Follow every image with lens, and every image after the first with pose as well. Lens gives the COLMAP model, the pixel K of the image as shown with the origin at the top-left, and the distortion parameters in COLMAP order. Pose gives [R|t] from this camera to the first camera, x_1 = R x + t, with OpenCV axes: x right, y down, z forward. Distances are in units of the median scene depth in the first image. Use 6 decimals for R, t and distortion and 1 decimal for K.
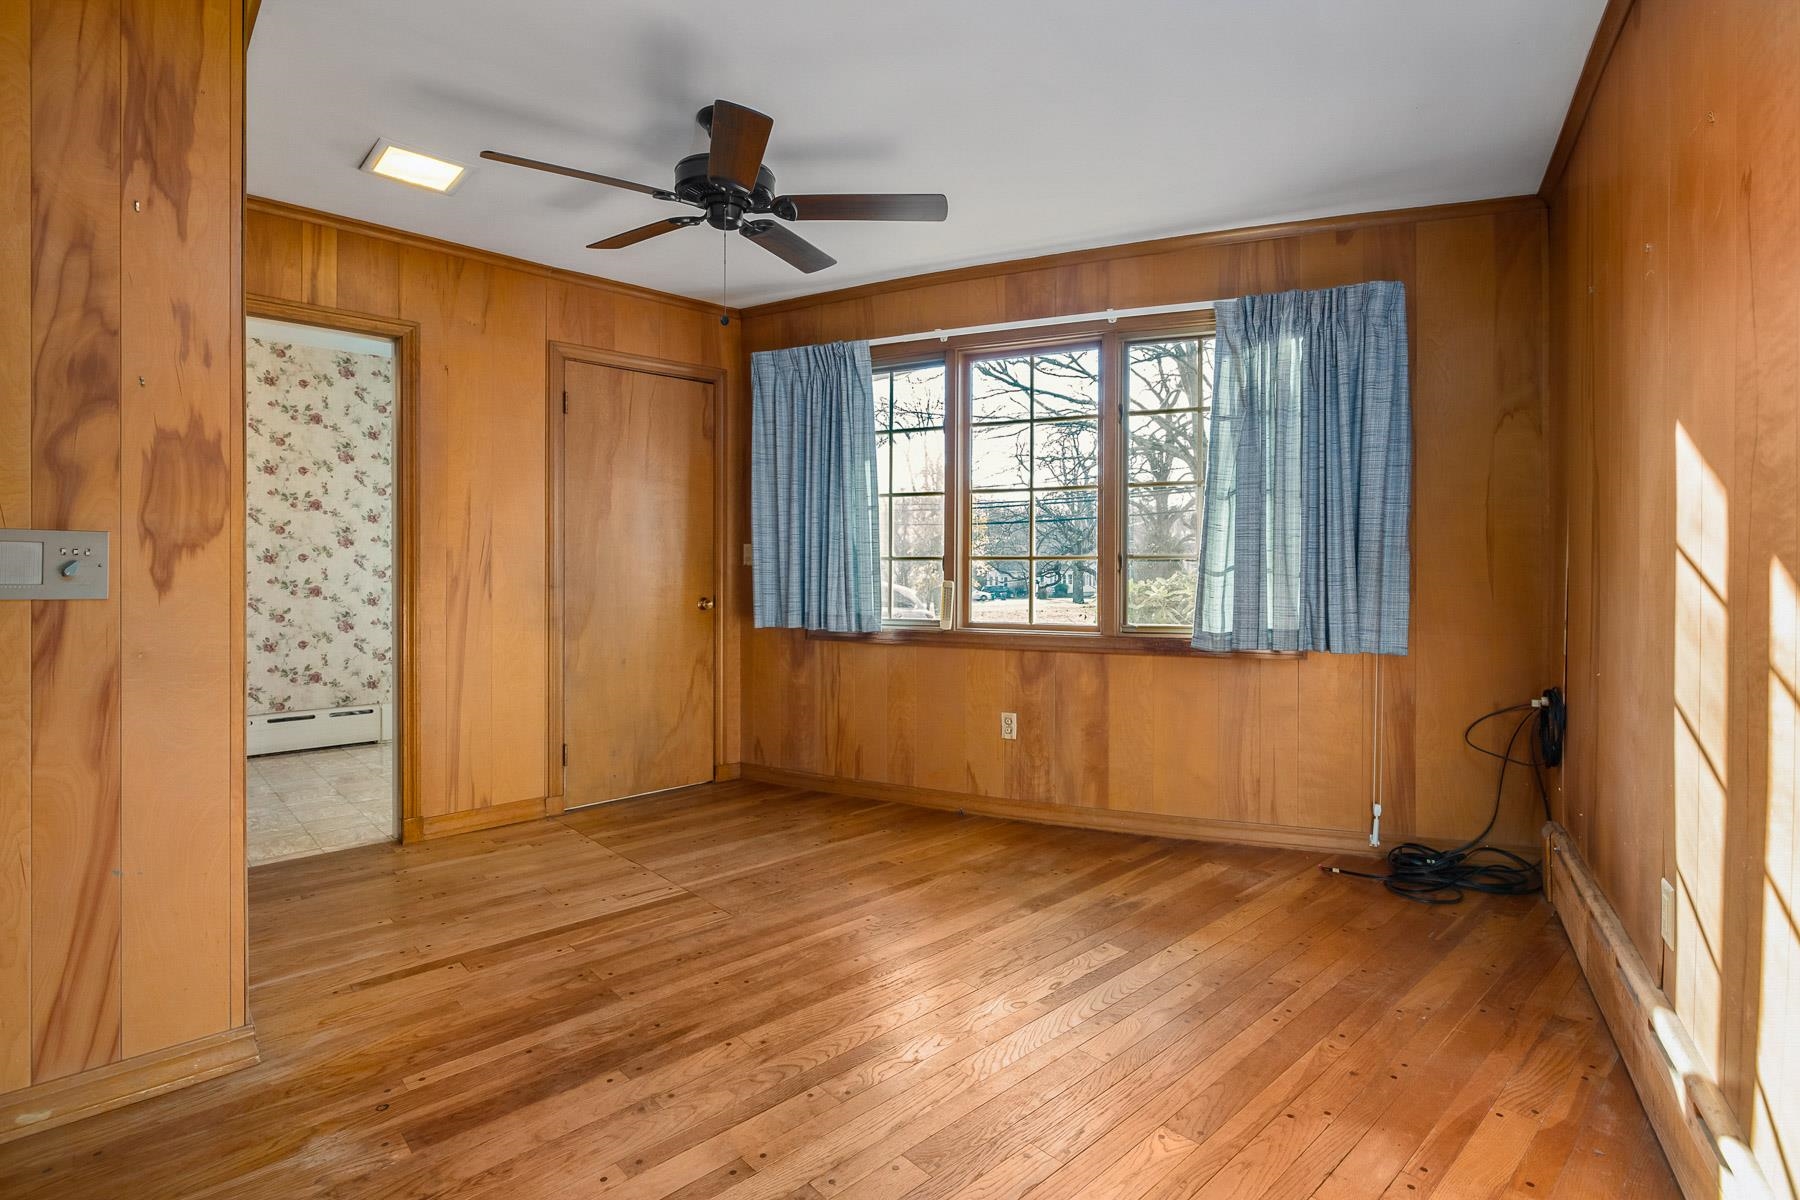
lens RADIAL K [[875.5, 0, 899.9], [0, 875.5, 582.5], [0, 0, 1]] dist [0.000012, -0.000884]
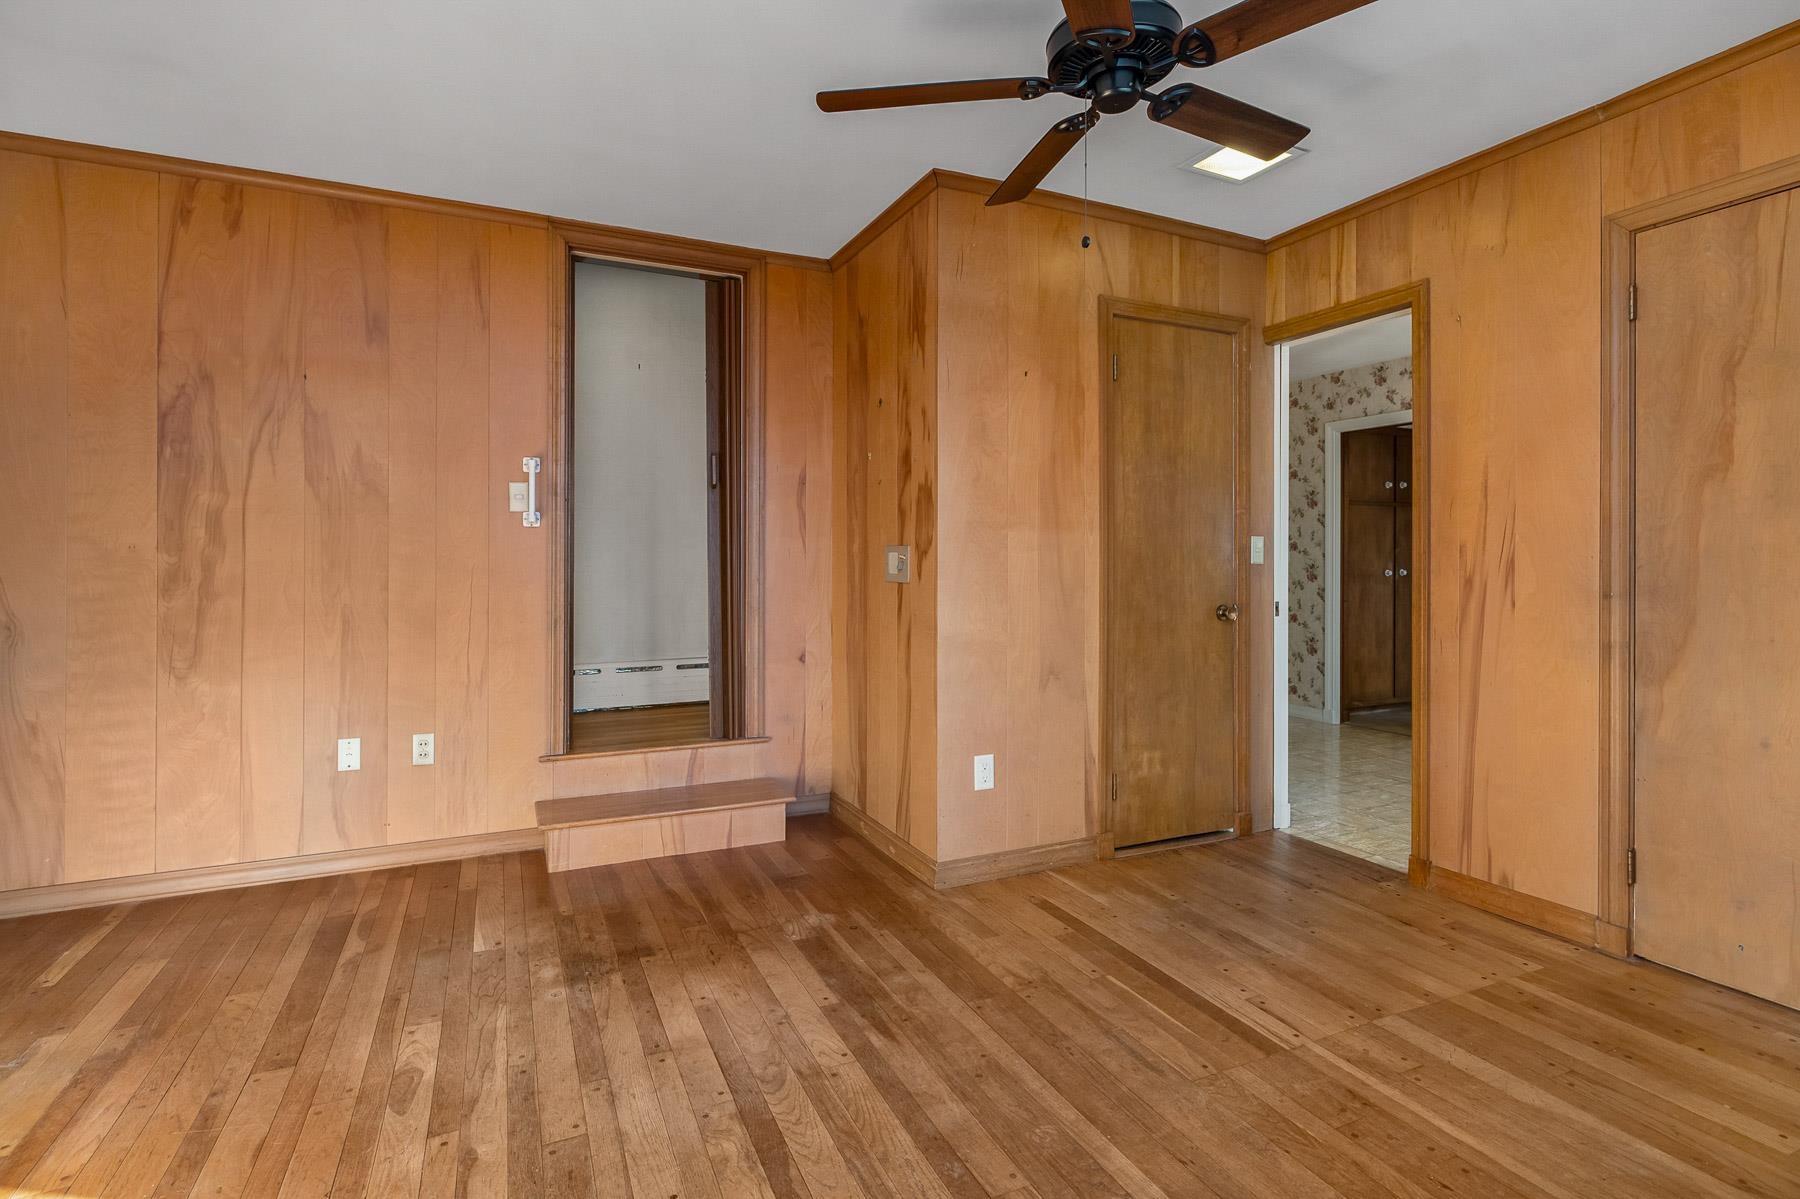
lens RADIAL K [[875.5, 0, 907.0], [0, 875.5, 561.3], [0, 0, 1]] dist [0.000012, -0.000884]
pose [[-0.296293, -0.004677, -0.955086, 0.624890], [-0.017218, 0.999852, 0.000446, -0.019919], [0.954942, 0.016577, -0.296329, 1.174890]]
